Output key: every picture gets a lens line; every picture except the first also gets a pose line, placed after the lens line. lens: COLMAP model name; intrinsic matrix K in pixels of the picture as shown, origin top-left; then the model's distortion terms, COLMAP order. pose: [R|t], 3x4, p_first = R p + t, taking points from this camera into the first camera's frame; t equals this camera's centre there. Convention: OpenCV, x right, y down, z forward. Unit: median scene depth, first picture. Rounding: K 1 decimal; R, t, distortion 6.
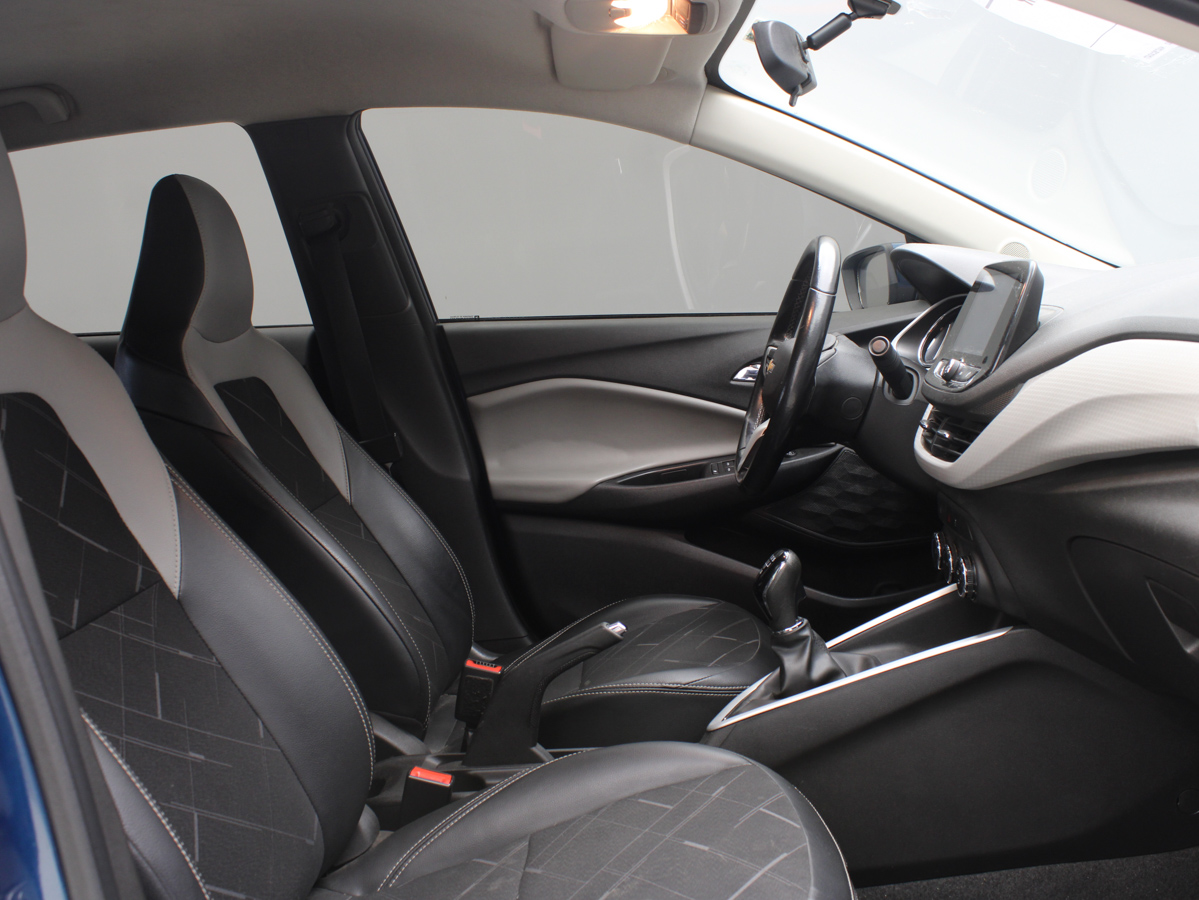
lens RADIAL K [[1248.5, 0, 599.5], [0, 1248.5, 450.0], [0, 0, 1]] dist [-0.120739, 0.130321]
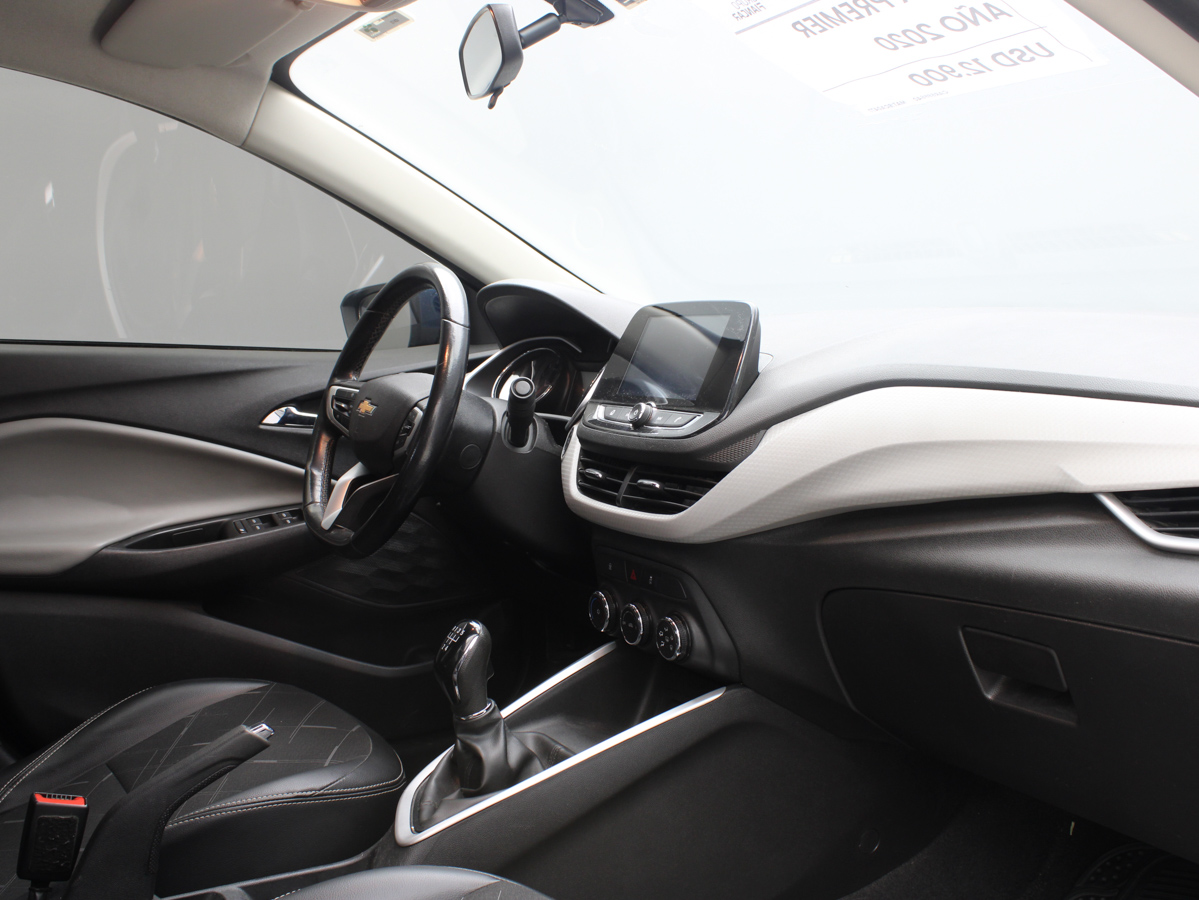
lens RADIAL K [[1248.5, 0, 599.5], [0, 1248.5, 450.0], [0, 0, 1]] dist [-0.120739, 0.130321]
pose [[0.839267, 0.010119, 0.543625, -0.220928], [0.013135, 0.999158, -0.038877, -0.002164], [-0.543561, 0.039769, 0.838427, 0.206548]]
